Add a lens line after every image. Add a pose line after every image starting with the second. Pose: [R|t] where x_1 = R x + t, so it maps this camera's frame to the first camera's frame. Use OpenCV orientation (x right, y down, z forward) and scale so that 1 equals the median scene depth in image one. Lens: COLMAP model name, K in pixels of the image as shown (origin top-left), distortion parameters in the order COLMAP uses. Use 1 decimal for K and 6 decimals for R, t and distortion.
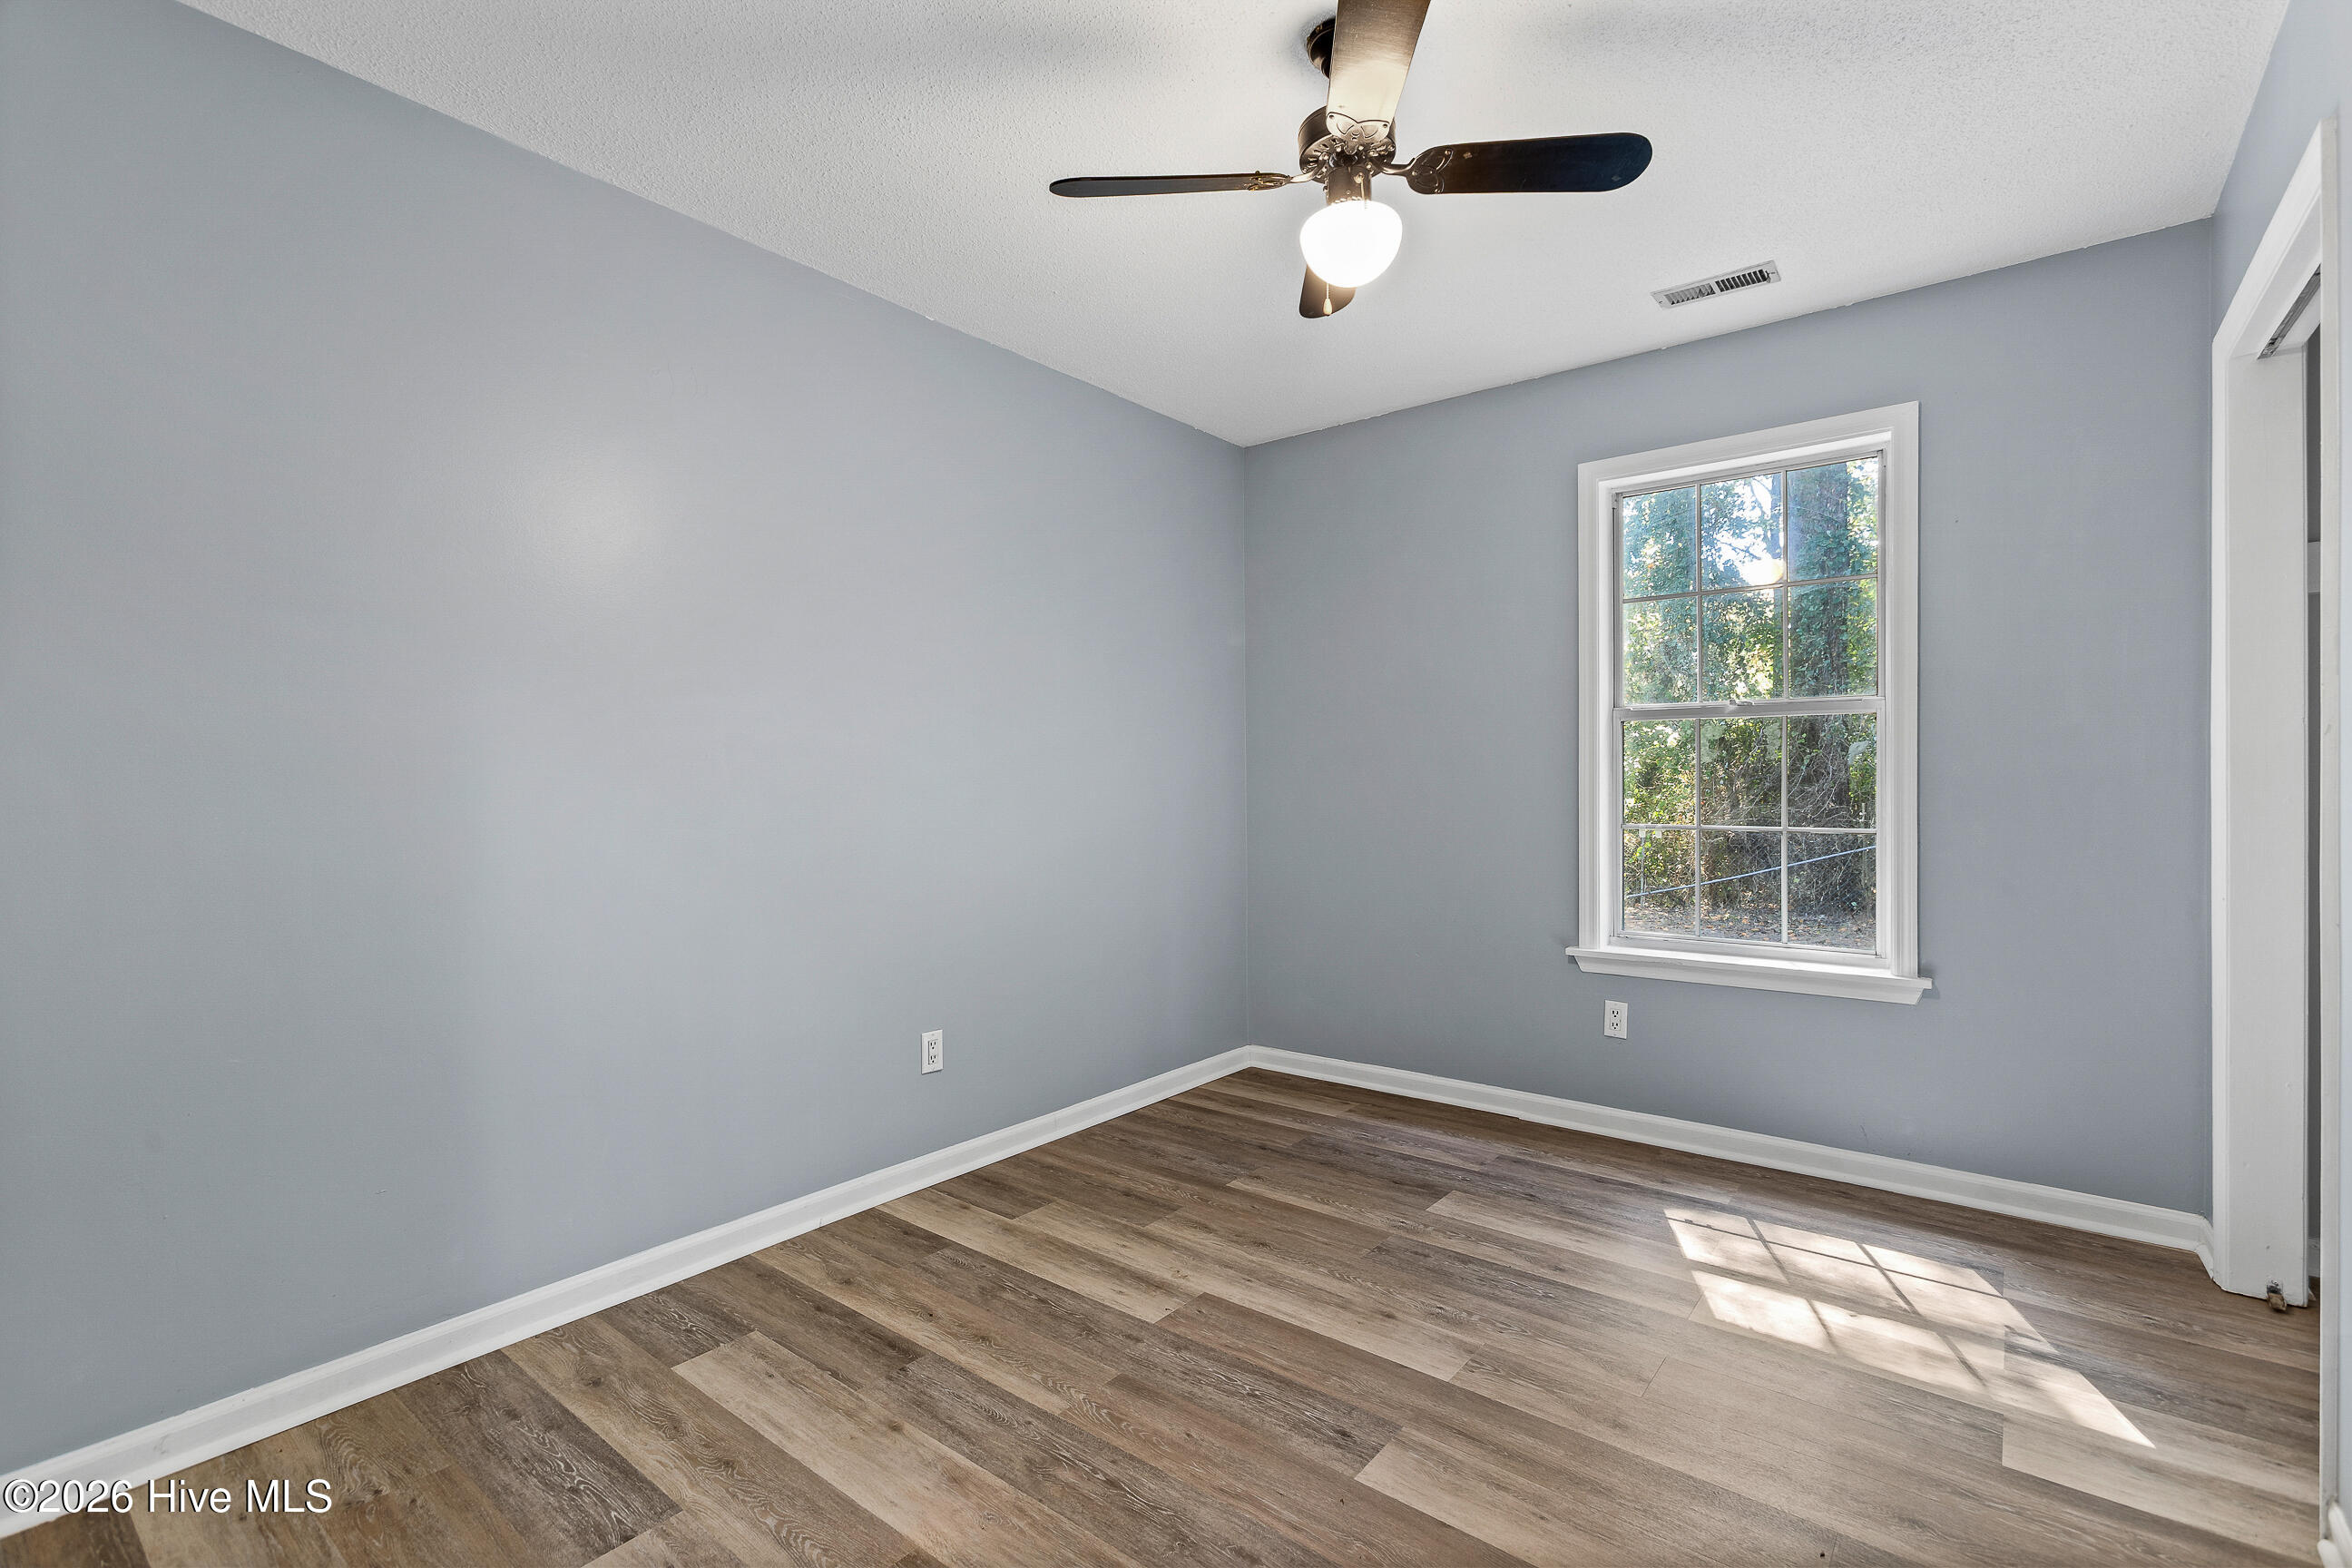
lens RADIAL K [[1078.9, 0, 1182.6], [0, 1078.9, 777.0], [0, 0, 1]] dist [0.002695, 0.000831]
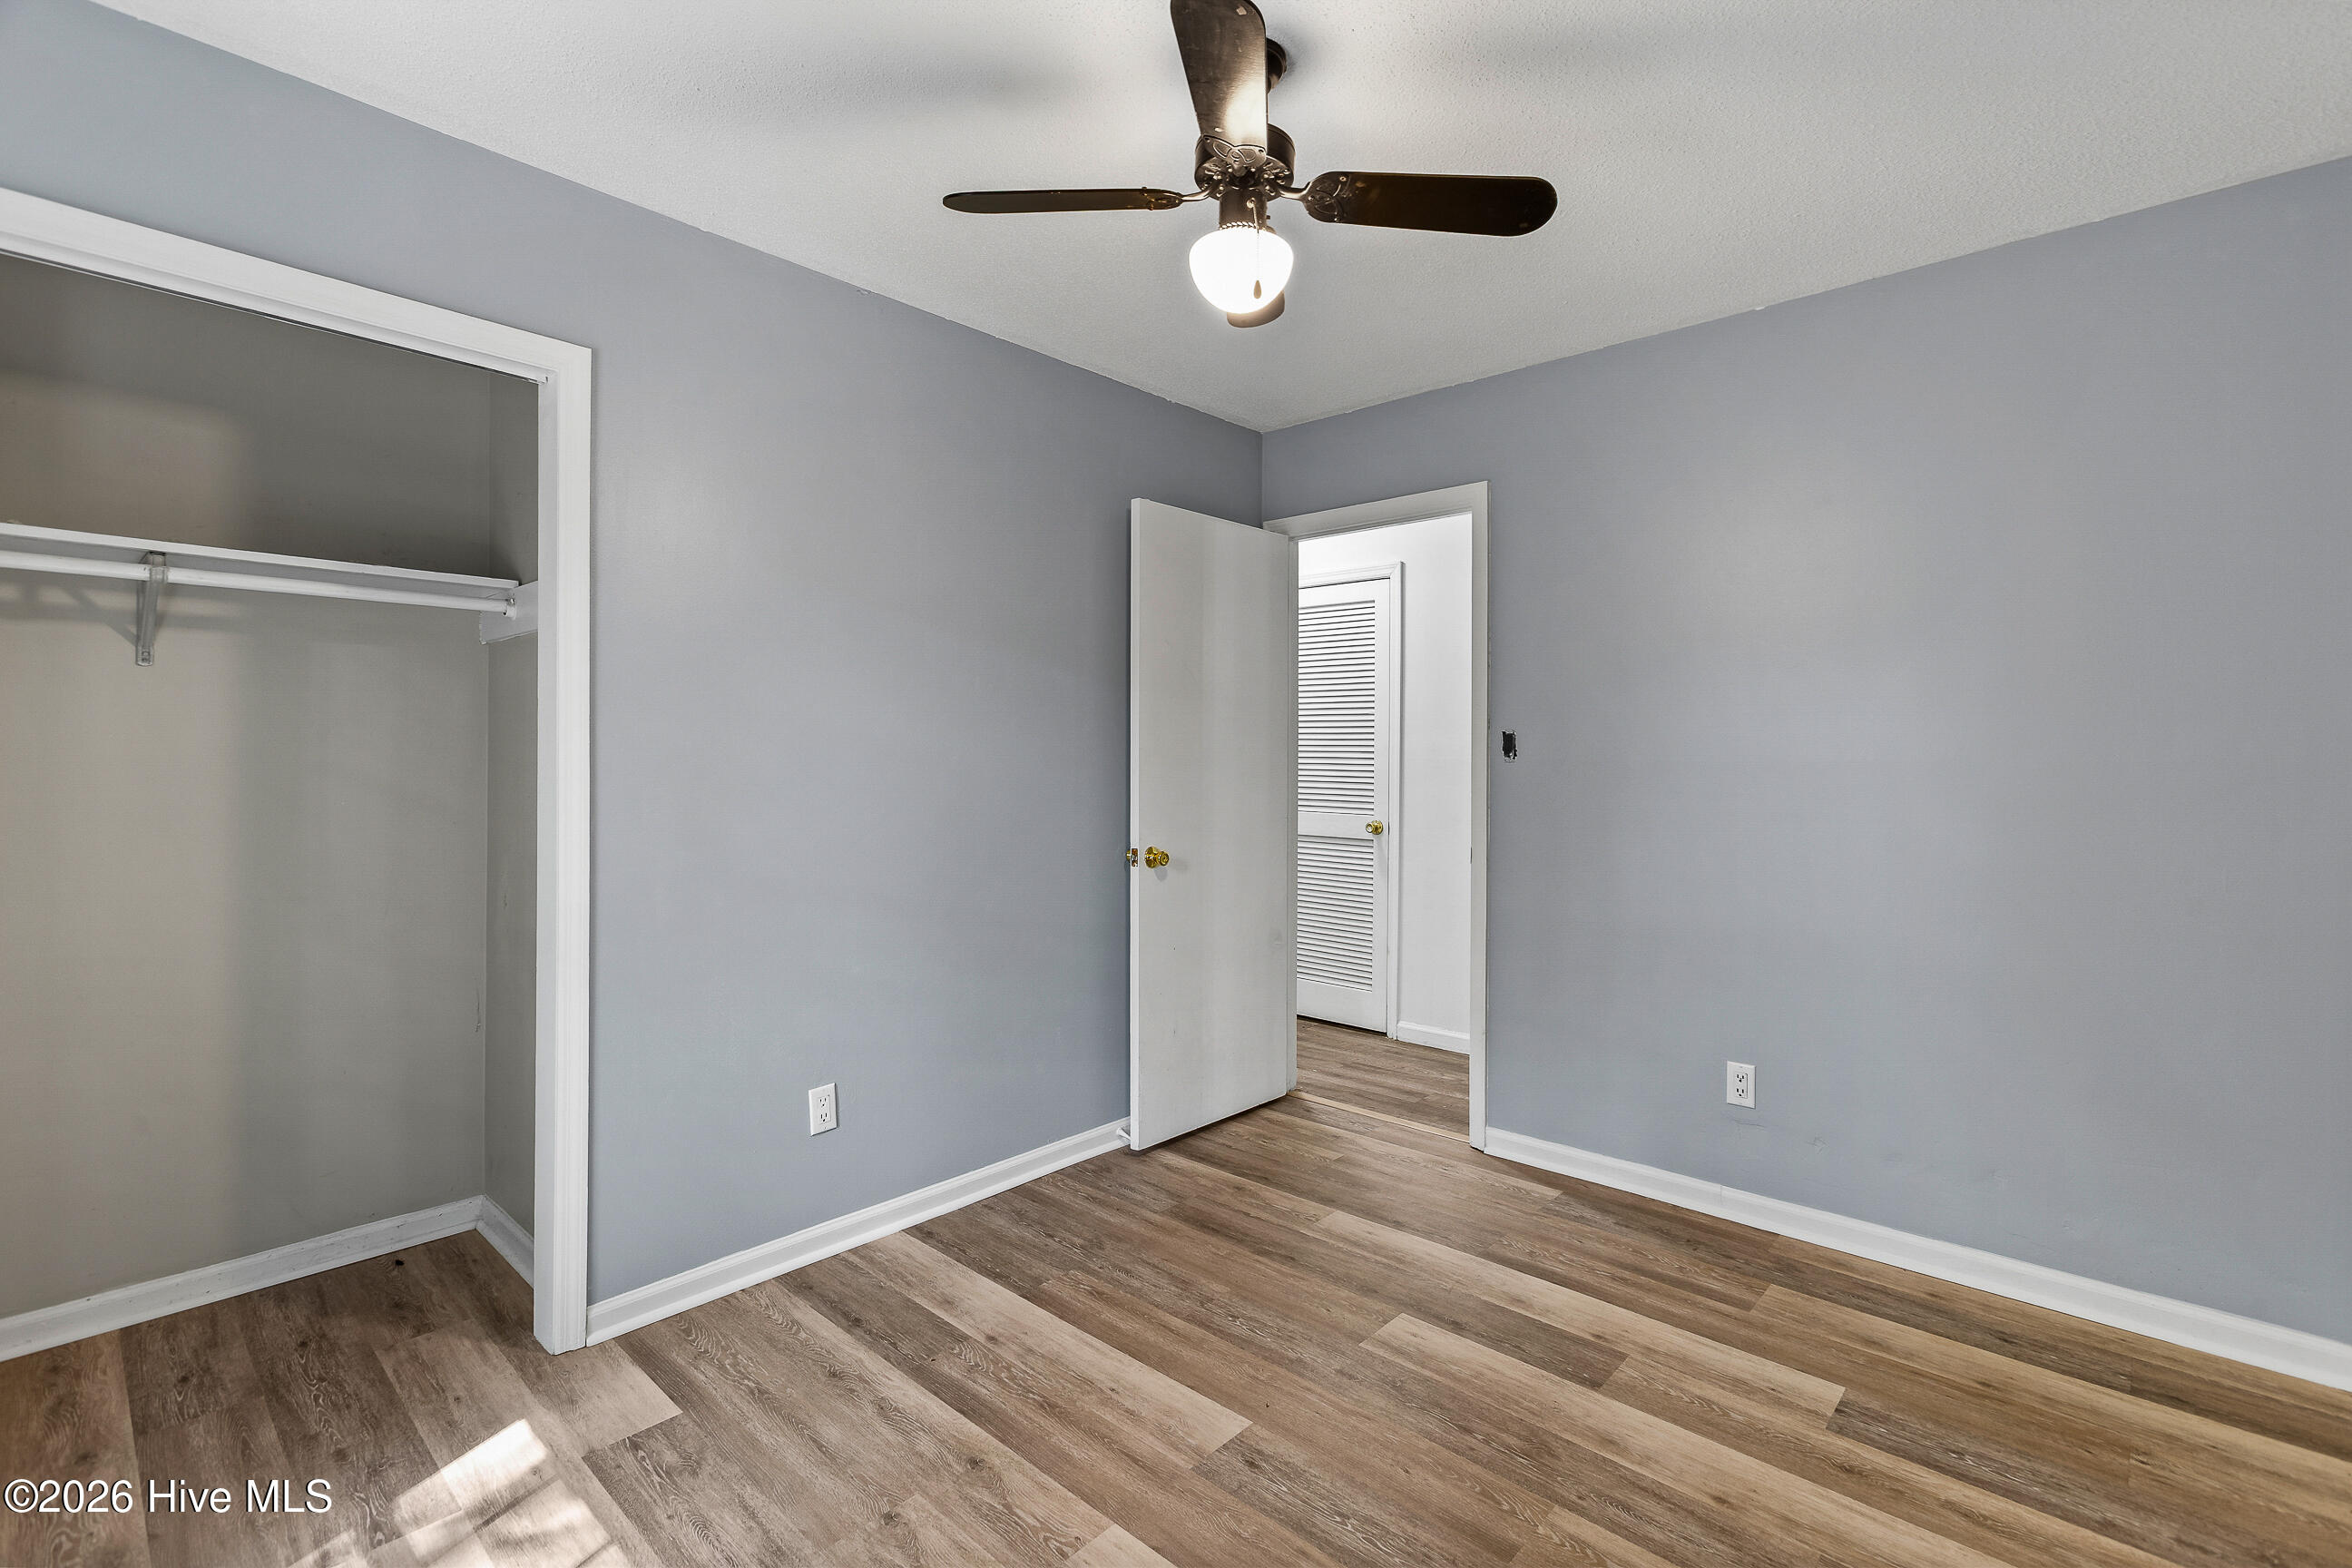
lens RADIAL K [[1078.9, 0, 1182.6], [0, 1078.9, 777.0], [0, 0, 1]] dist [0.002695, 0.000831]
pose [[-0.997402, 0.000658, 0.072029, 0.140968], [0.002155, 0.999783, 0.020706, -0.057443], [-0.071999, 0.020807, -0.997188, 2.007415]]
